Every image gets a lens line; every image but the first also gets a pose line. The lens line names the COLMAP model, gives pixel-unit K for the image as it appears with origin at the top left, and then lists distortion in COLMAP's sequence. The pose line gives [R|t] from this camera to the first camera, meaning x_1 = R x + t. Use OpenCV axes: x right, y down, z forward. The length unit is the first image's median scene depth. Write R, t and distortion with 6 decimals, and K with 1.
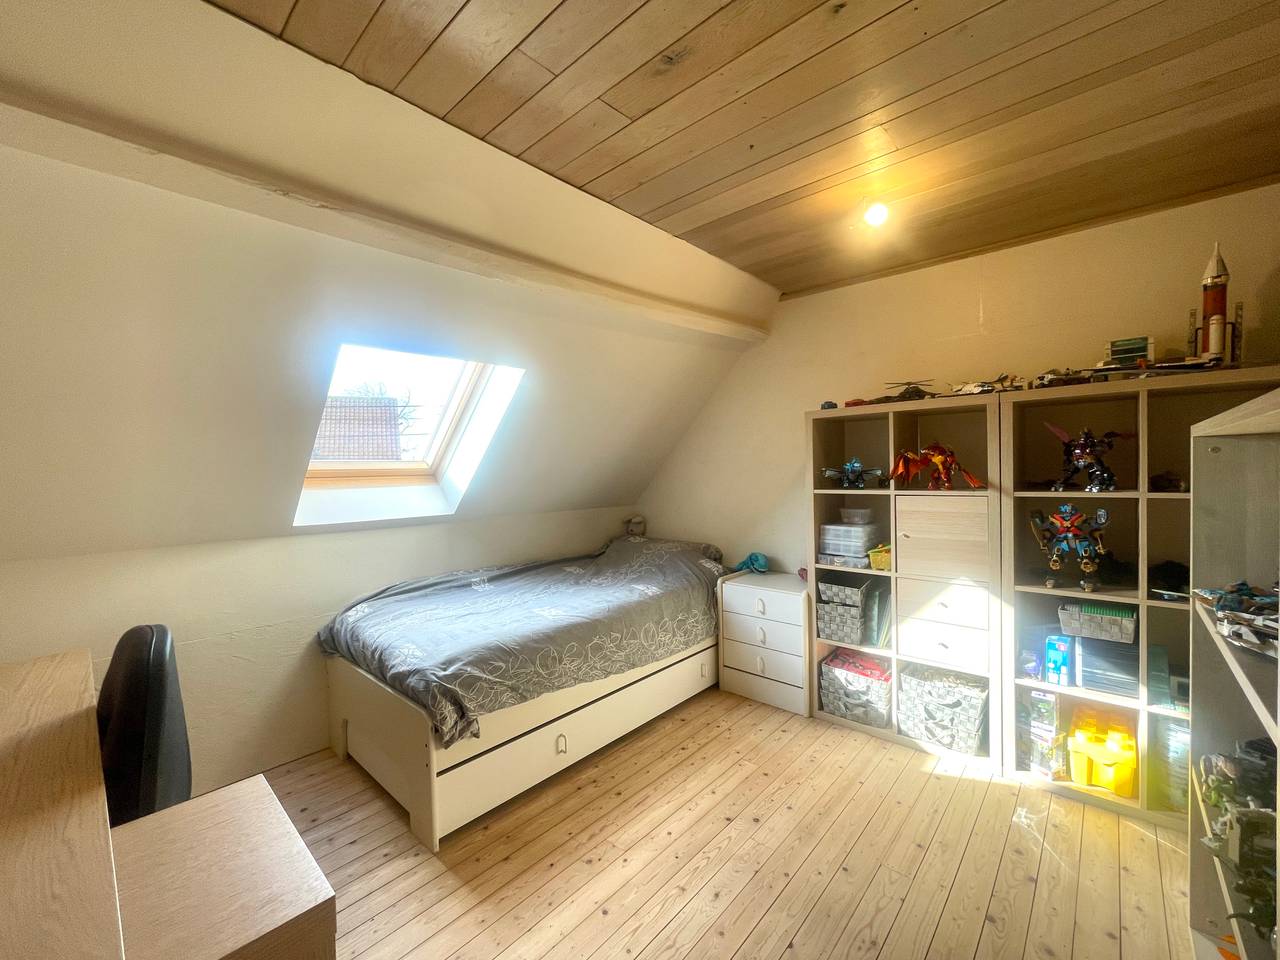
lens RADIAL K [[519.0, 0, 634.9], [0, 519.0, 483.7], [0, 0, 1]] dist [0.000177, 0.000440]
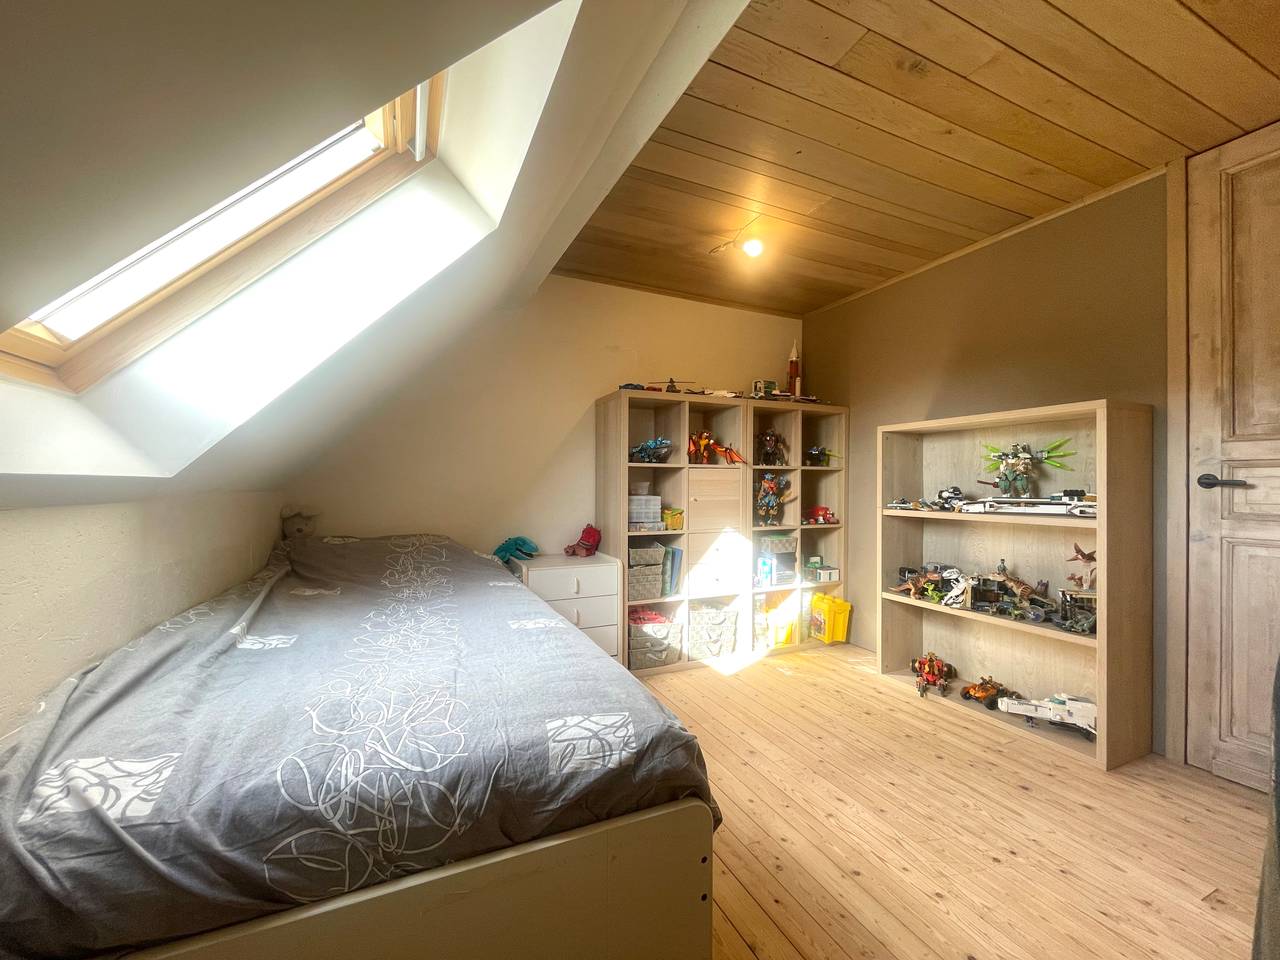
lens RADIAL K [[519.3, 0, 638.1], [0, 519.3, 474.9], [0, 0, 1]] dist [0.000209, 0.000042]
pose [[0.393934, 0.035812, 0.918441, -0.725984], [0.012351, 0.998944, -0.044248, 0.097580], [-0.919056, 0.028774, 0.393075, 0.645627]]
